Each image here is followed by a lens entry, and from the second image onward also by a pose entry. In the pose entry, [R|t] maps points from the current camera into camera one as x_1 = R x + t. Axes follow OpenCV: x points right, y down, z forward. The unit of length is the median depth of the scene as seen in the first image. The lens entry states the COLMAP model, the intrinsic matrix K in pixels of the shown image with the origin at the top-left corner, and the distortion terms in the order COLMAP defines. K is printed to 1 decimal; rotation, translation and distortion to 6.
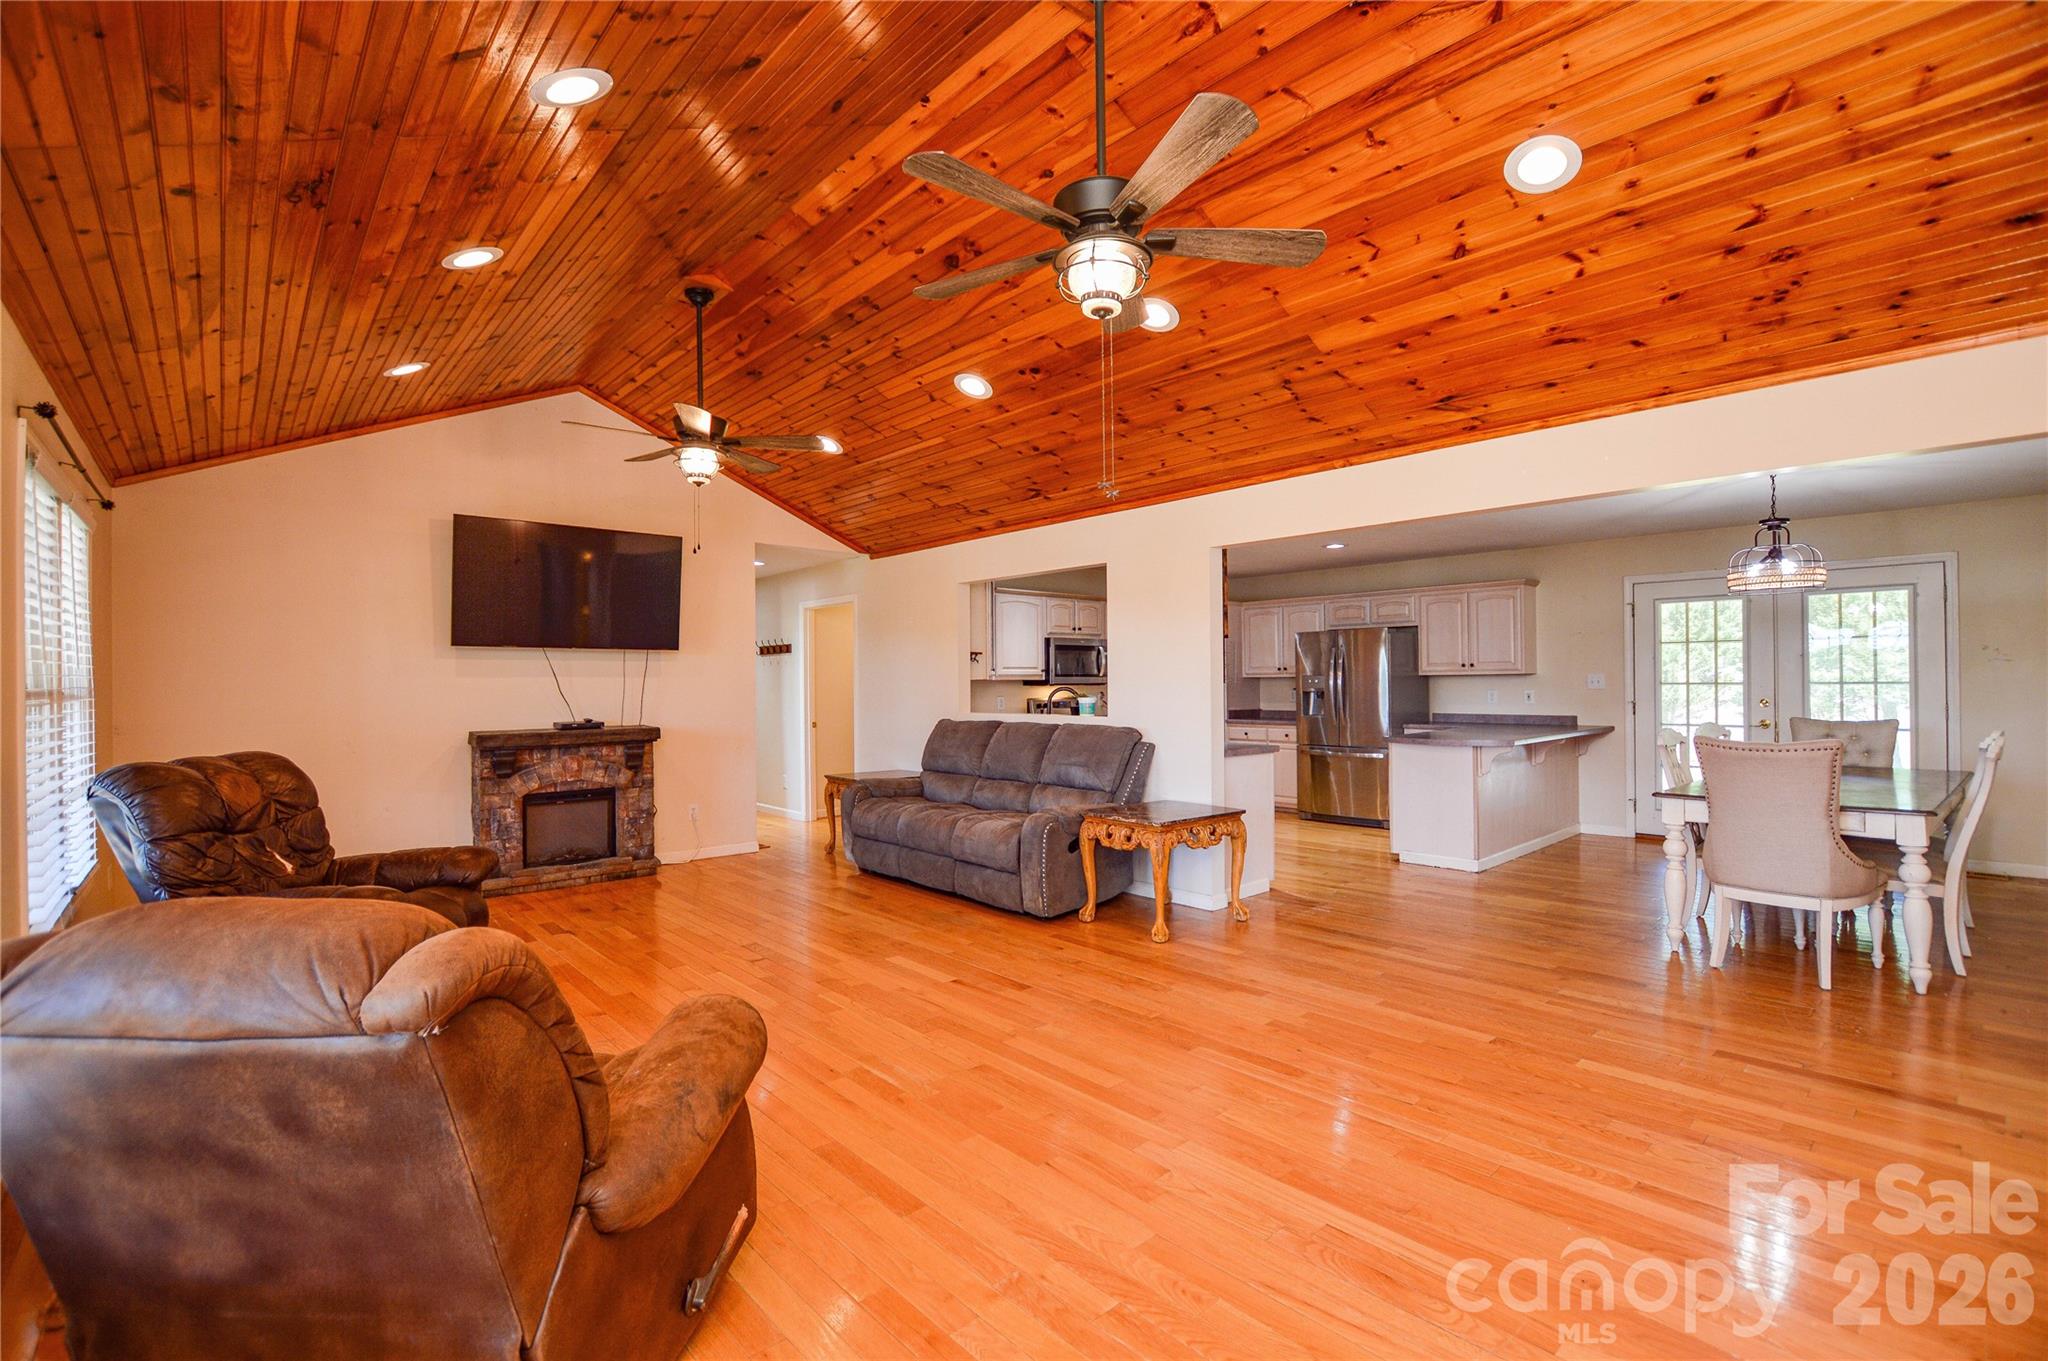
lens RADIAL K [[909.6, 0, 1013.0], [0, 909.6, 680.3], [0, 0, 1]] dist [-0.027853, 0.000491]
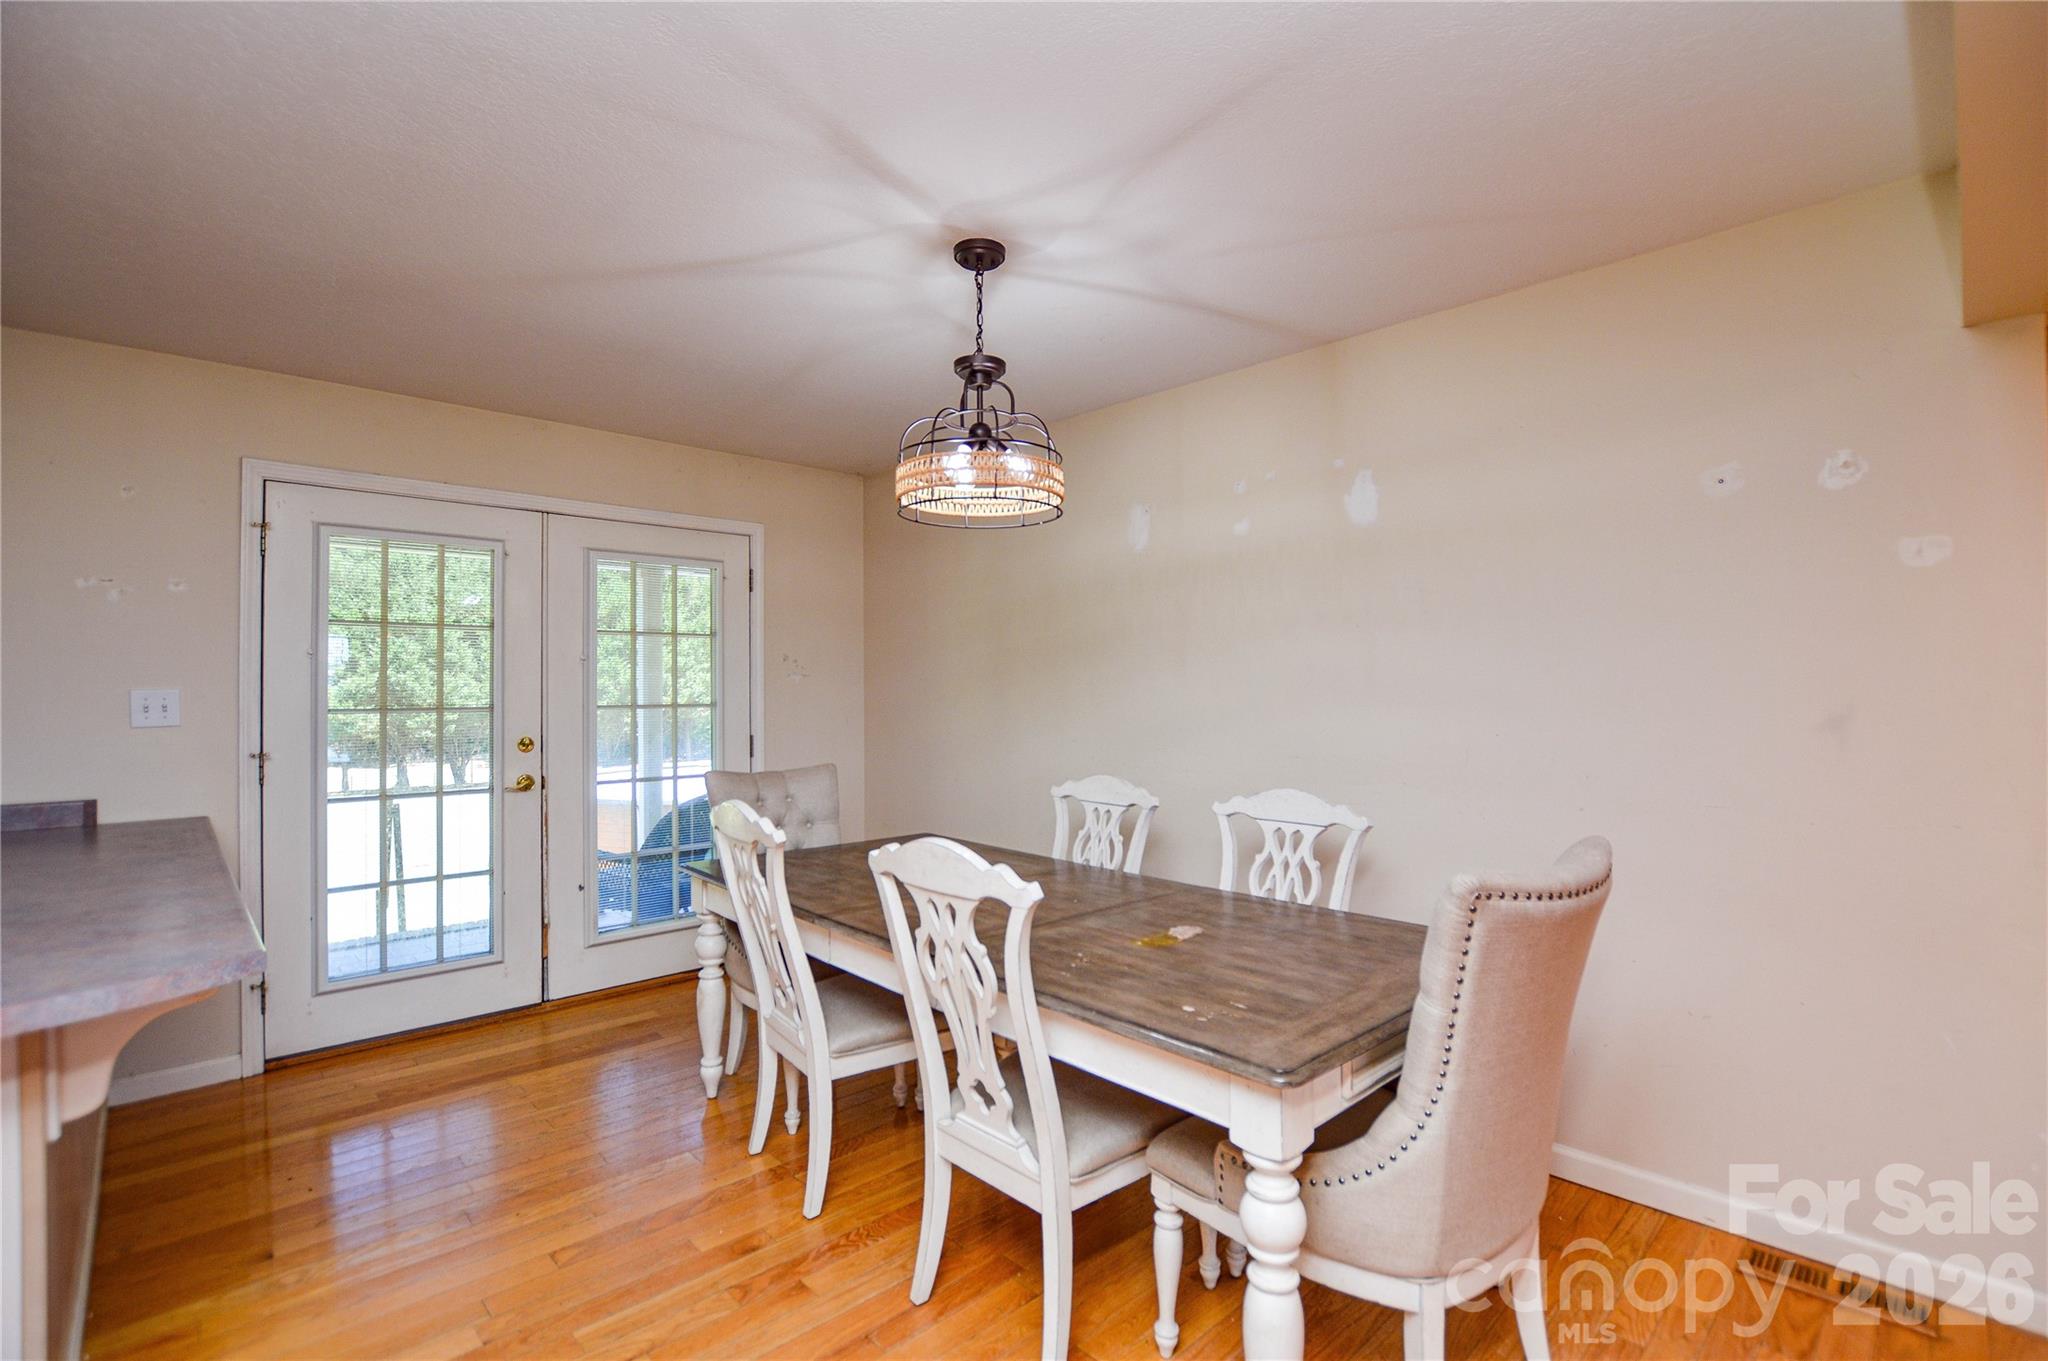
lens RADIAL K [[909.6, 0, 1013.0], [0, 909.6, 680.3], [0, 0, 1]] dist [-0.027853, 0.000491]
pose [[-0.041594, 0.022781, 0.998875, 0.314294], [0.008922, 0.999709, -0.022428, 0.001628], [-0.999095, 0.007979, -0.041785, 0.839909]]
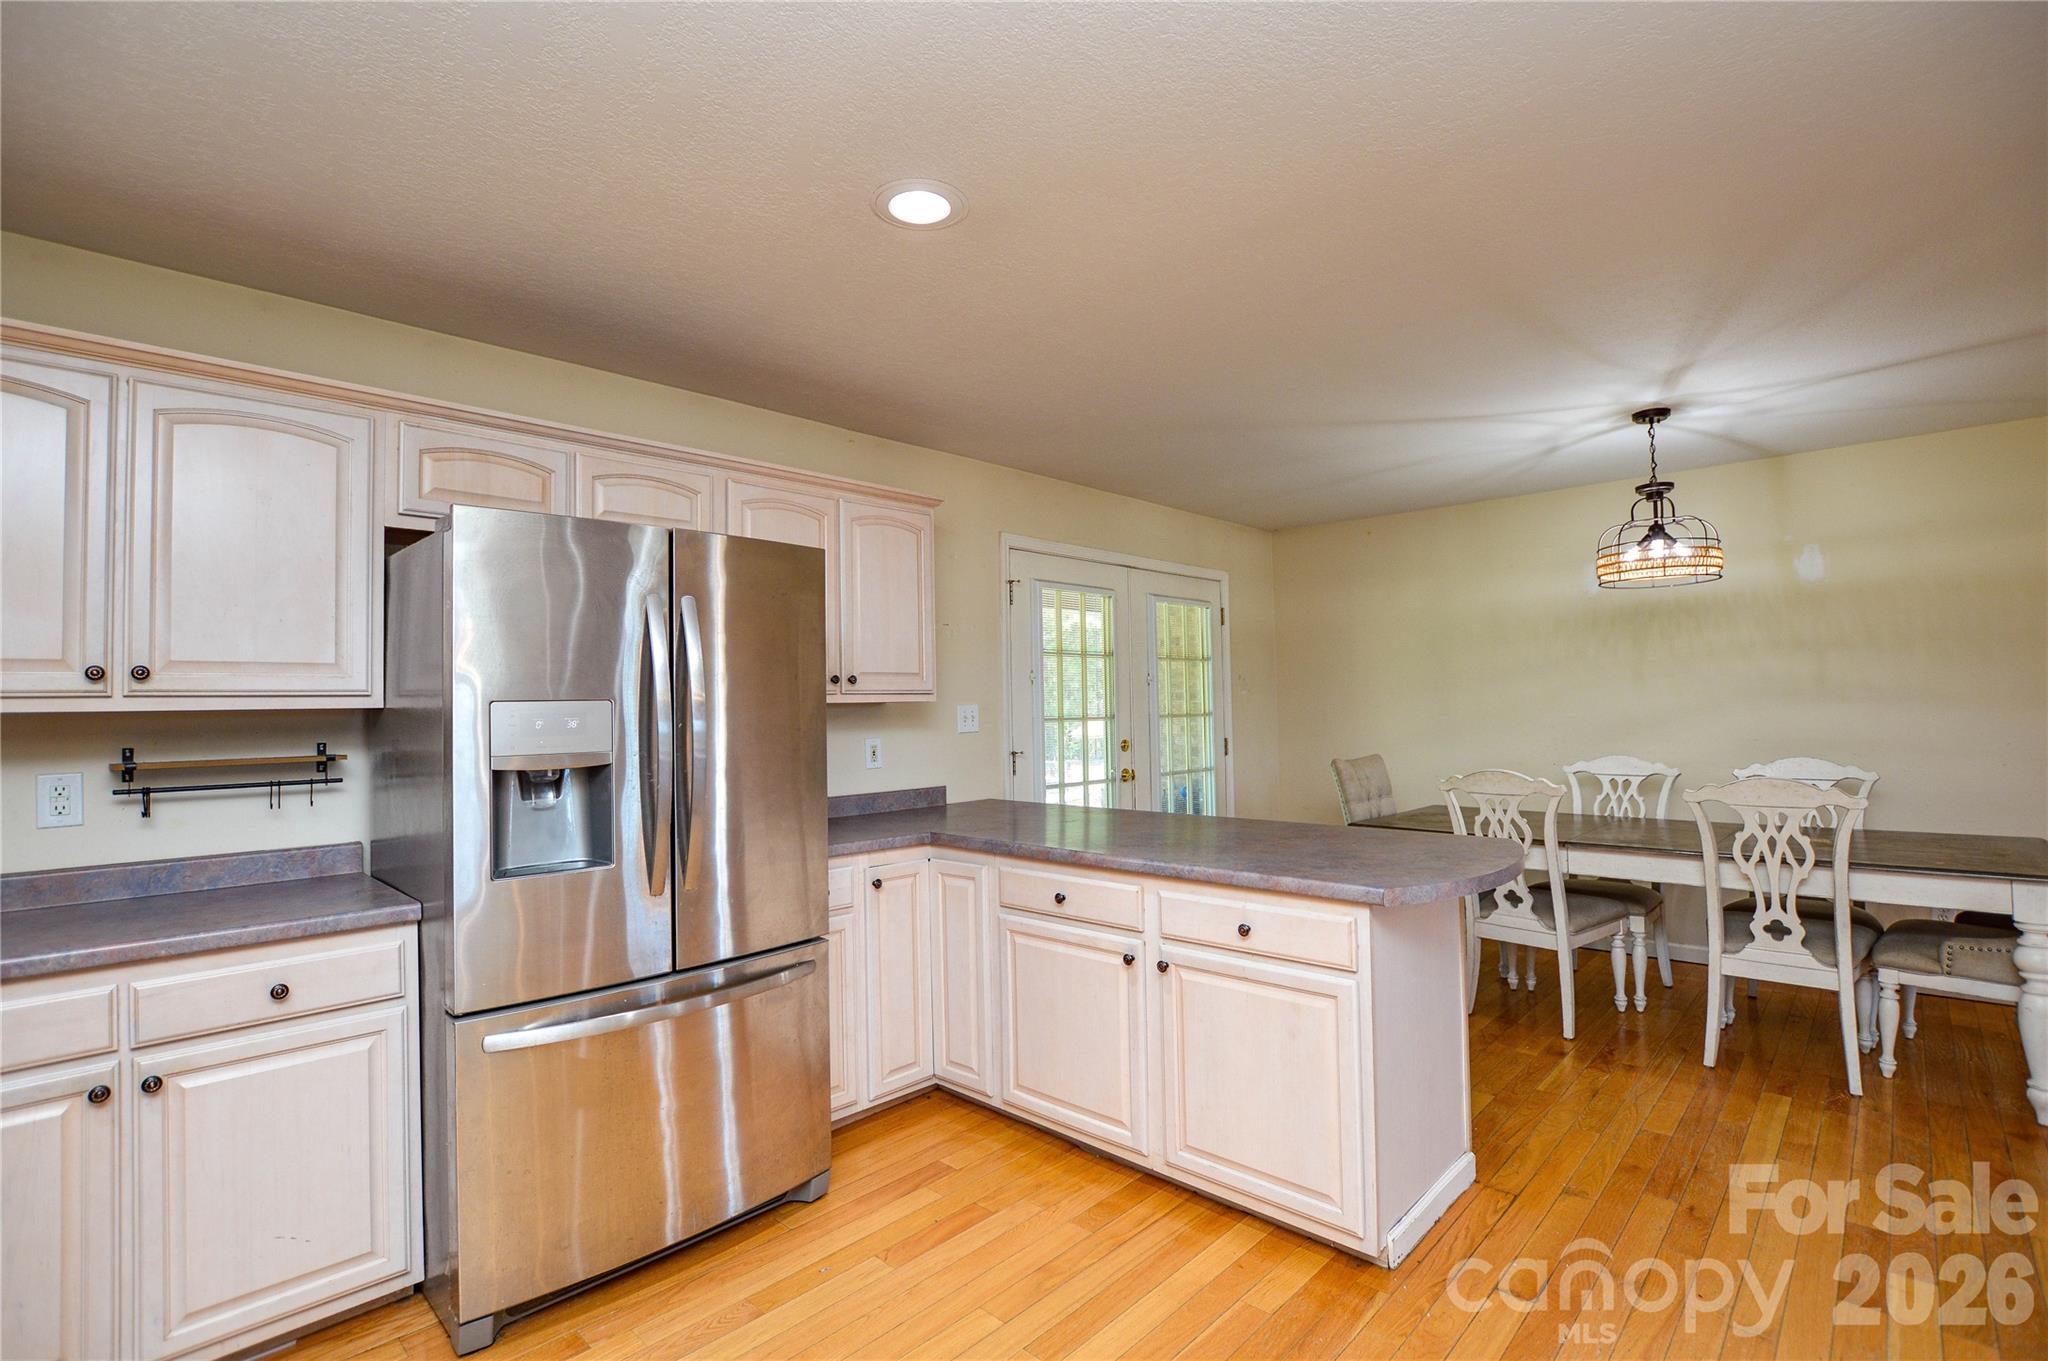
lens RADIAL K [[929.3, 0, 1017.5], [0, 929.3, 685.7], [0, 0, 1]] dist [-0.023456, 0.000758]
pose [[-0.086539, 0.034436, 0.995653, 0.120574], [0.022662, 0.999212, -0.032590, 0.000964], [-0.995991, 0.019743, -0.087251, 1.344393]]
